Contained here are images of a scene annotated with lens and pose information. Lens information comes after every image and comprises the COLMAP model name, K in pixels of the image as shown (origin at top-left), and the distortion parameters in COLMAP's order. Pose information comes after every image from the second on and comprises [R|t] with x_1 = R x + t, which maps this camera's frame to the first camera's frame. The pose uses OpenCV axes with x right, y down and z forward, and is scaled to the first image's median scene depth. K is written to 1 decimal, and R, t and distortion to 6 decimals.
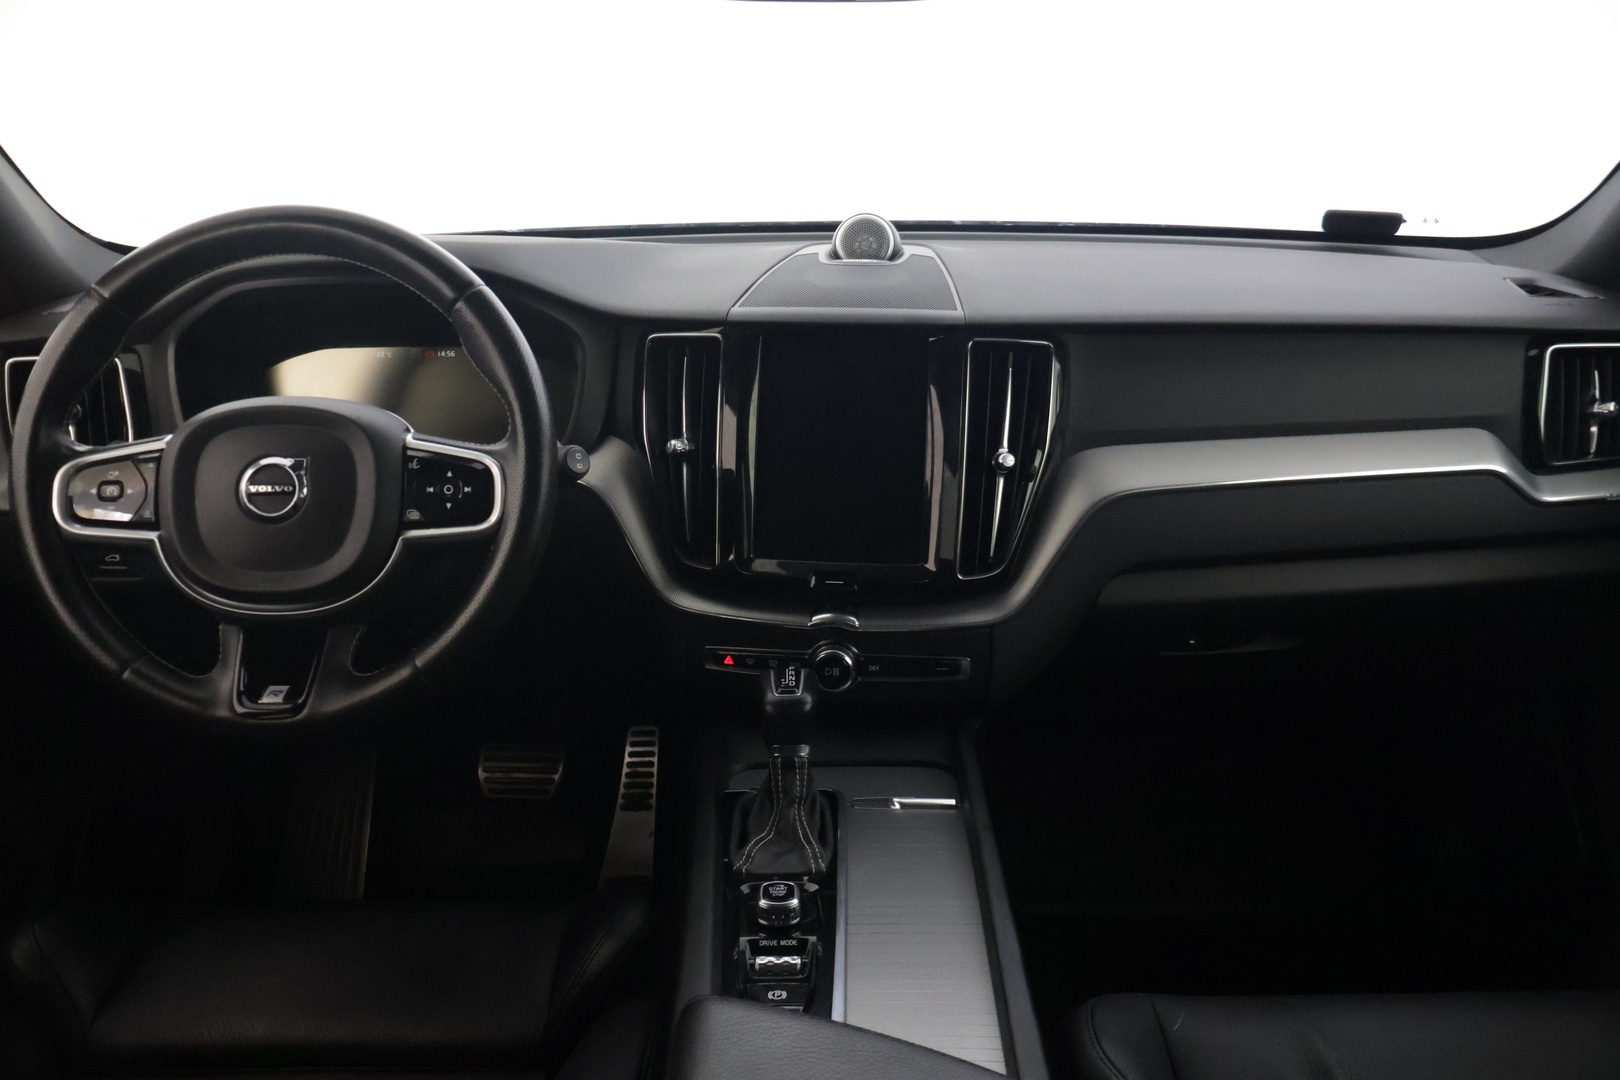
lens RADIAL K [[1351.7, 0, 810.0], [0, 1351.7, 540.0], [0, 0, 1]] dist [-0.004219, 0.000704]
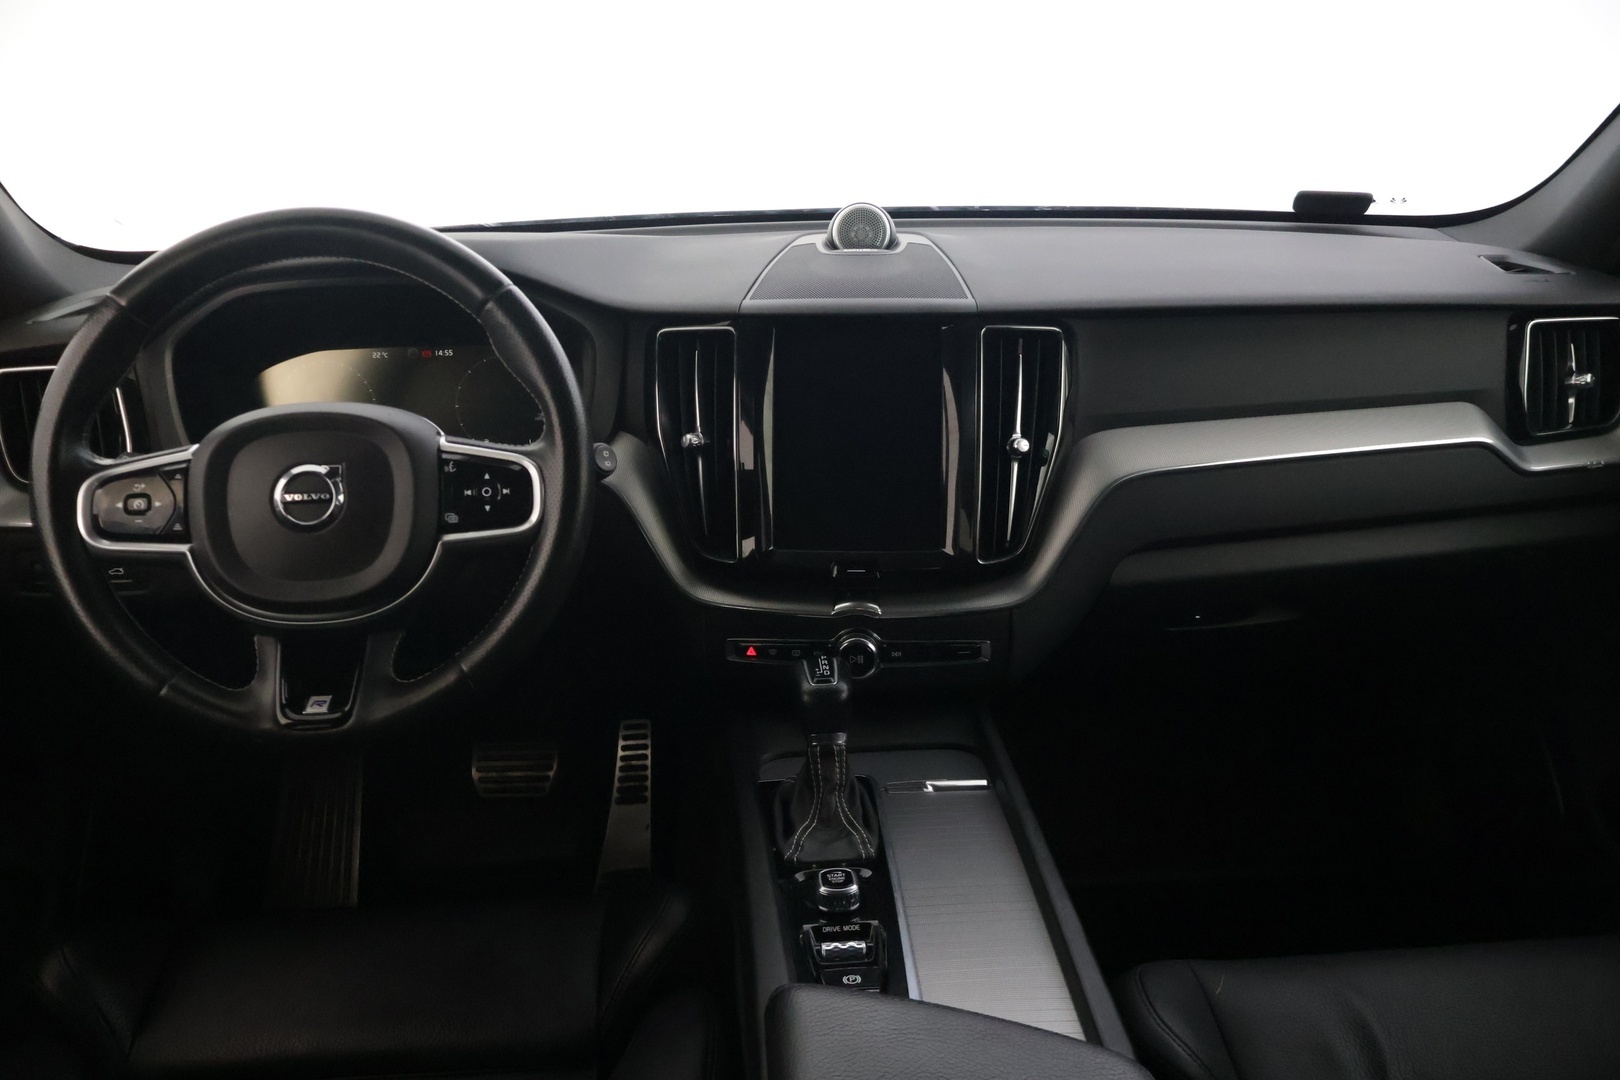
lens RADIAL K [[1355.9, 0, 808.2], [0, 1355.9, 545.2], [0, 0, 1]] dist [-0.005801, -0.011876]
pose [[0.997436, -0.032883, 0.063557, -0.093310], [0.031790, 0.999330, 0.018131, -0.008565], [-0.064110, -0.016064, 0.997814, -0.010394]]
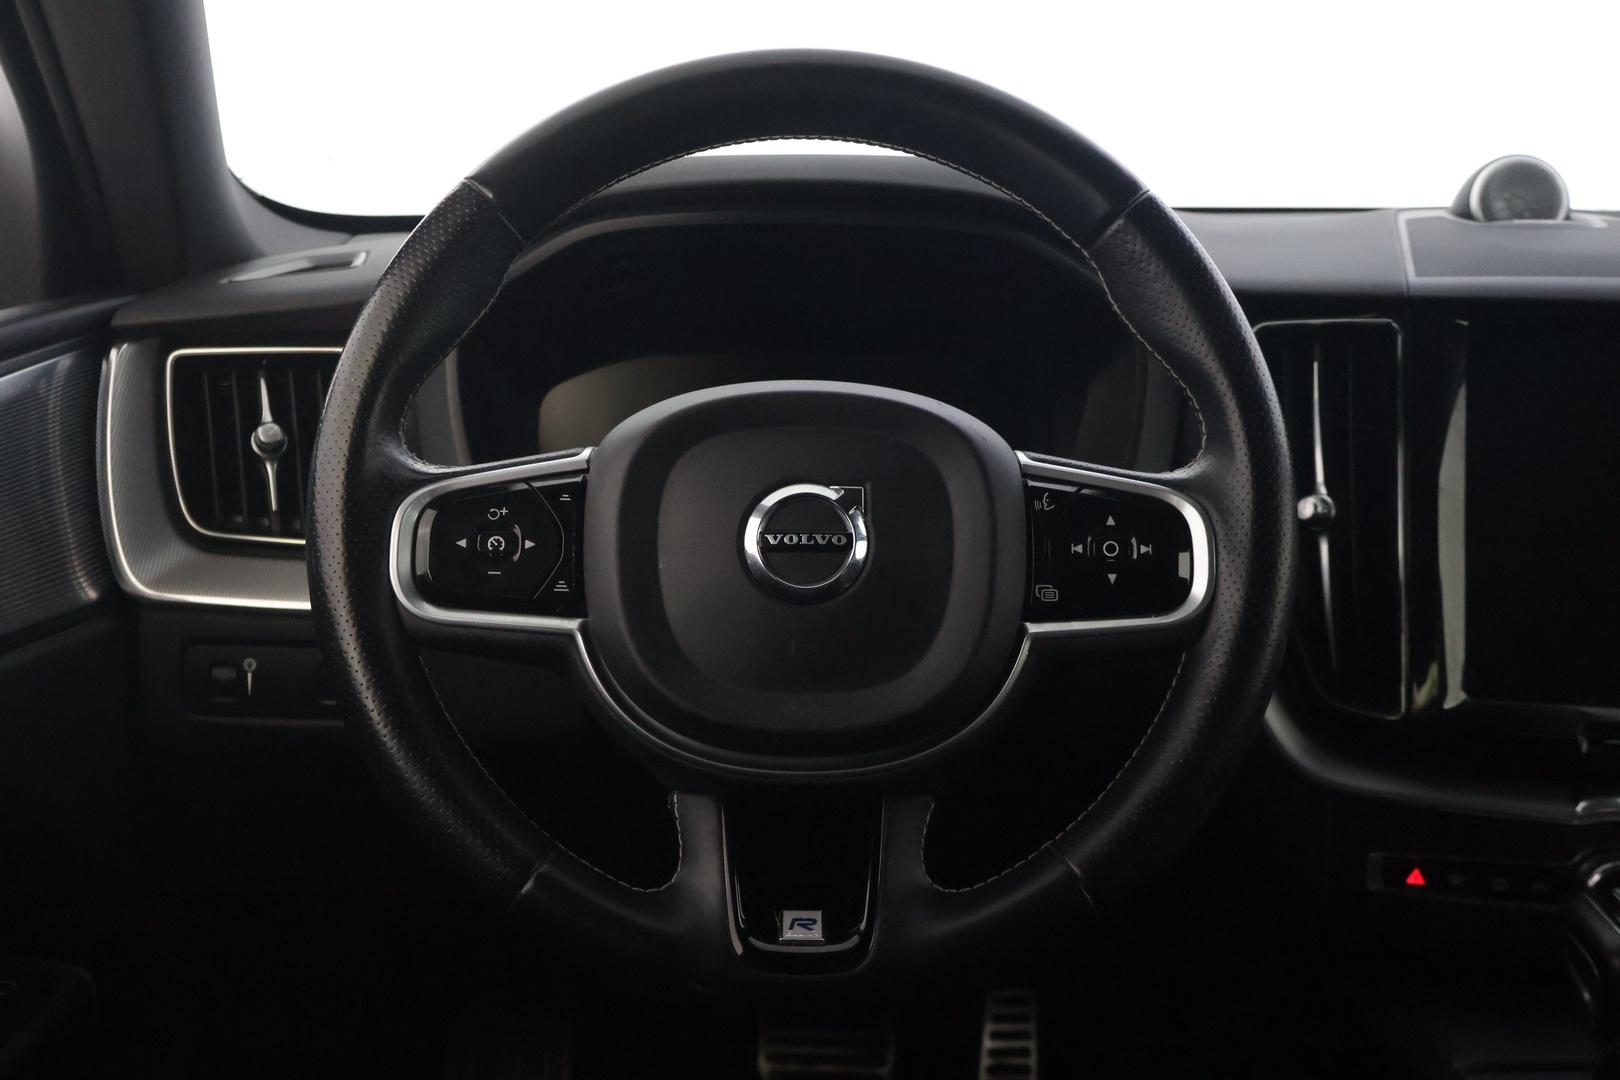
lens RADIAL K [[1751.6, 0, 810.0], [0, 1751.6, 540.0], [0, 0, 1]] dist [0.016846, 0.009814]
pose [[0.999845, 0.014183, 0.010384, -0.384922], [-0.012922, 0.993540, -0.112749, 0.039633], [-0.011916, 0.112597, 0.993569, 0.284860]]
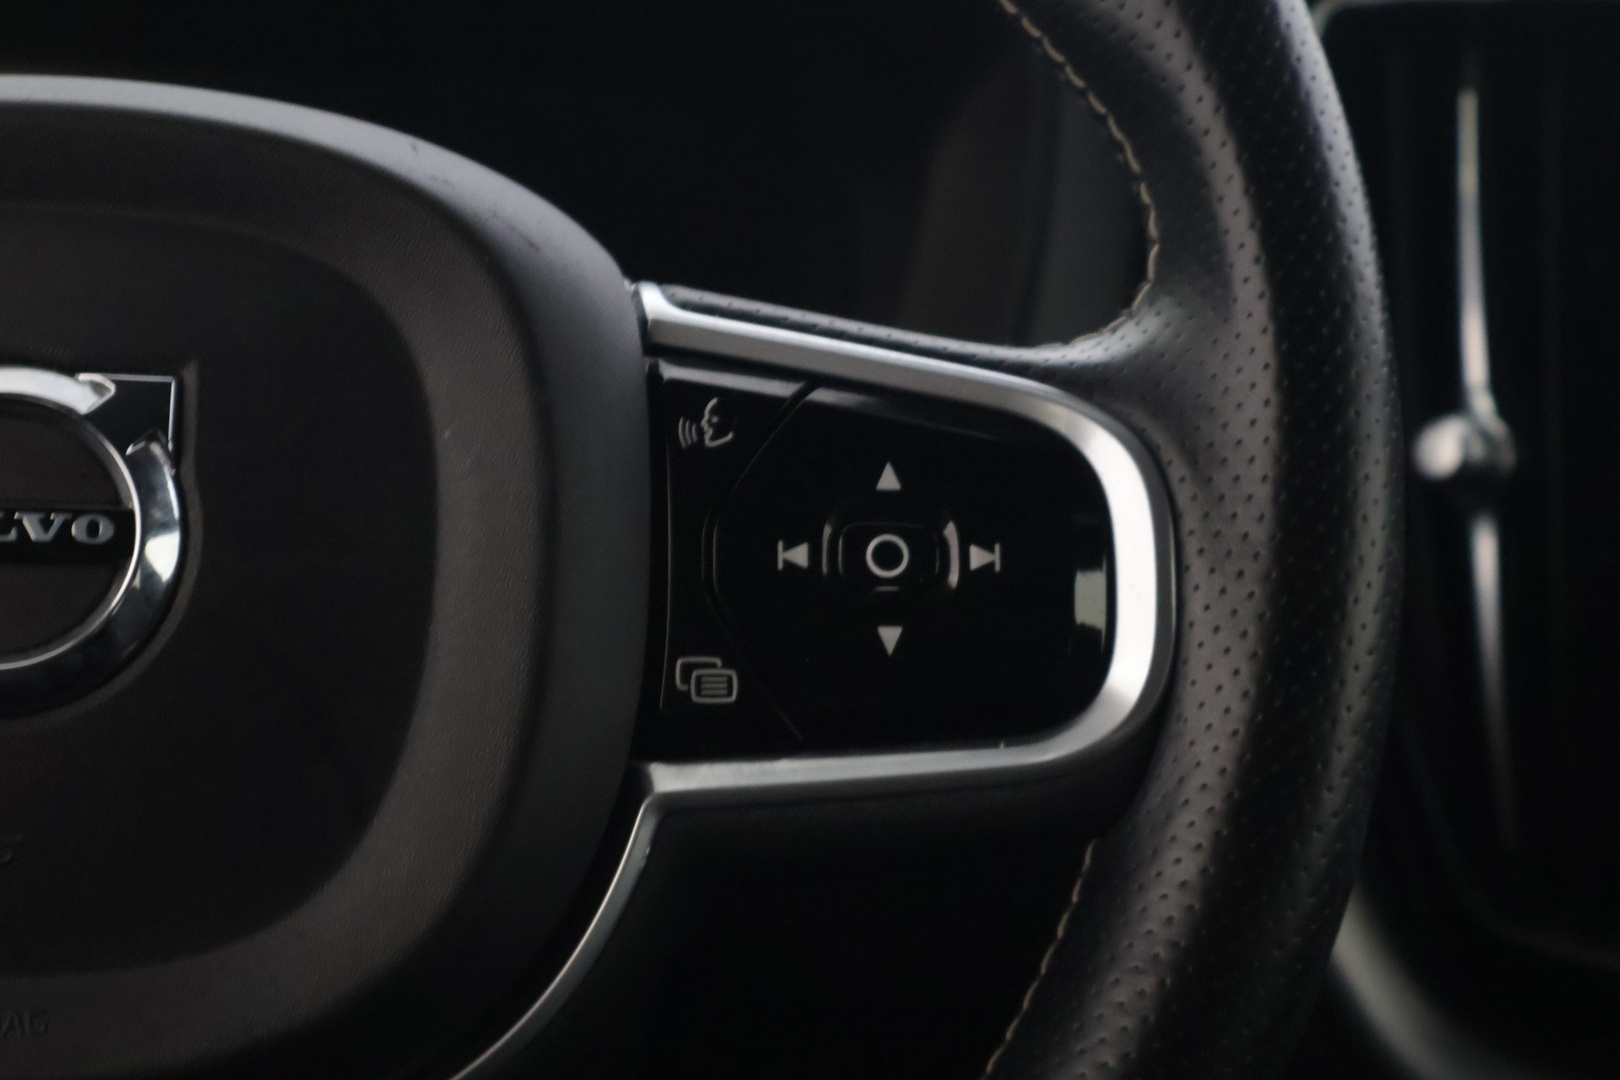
lens RADIAL K [[3197.0, 0, 810.0], [0, 3197.0, 540.0], [0, 0, 1]] dist [0.037302, 0.081124]
pose [[0.996524, 0.017455, 0.081461, -0.306867], [-0.008897, 0.994510, -0.104264, 0.008542], [-0.082834, 0.103177, 0.991208, 0.523692]]
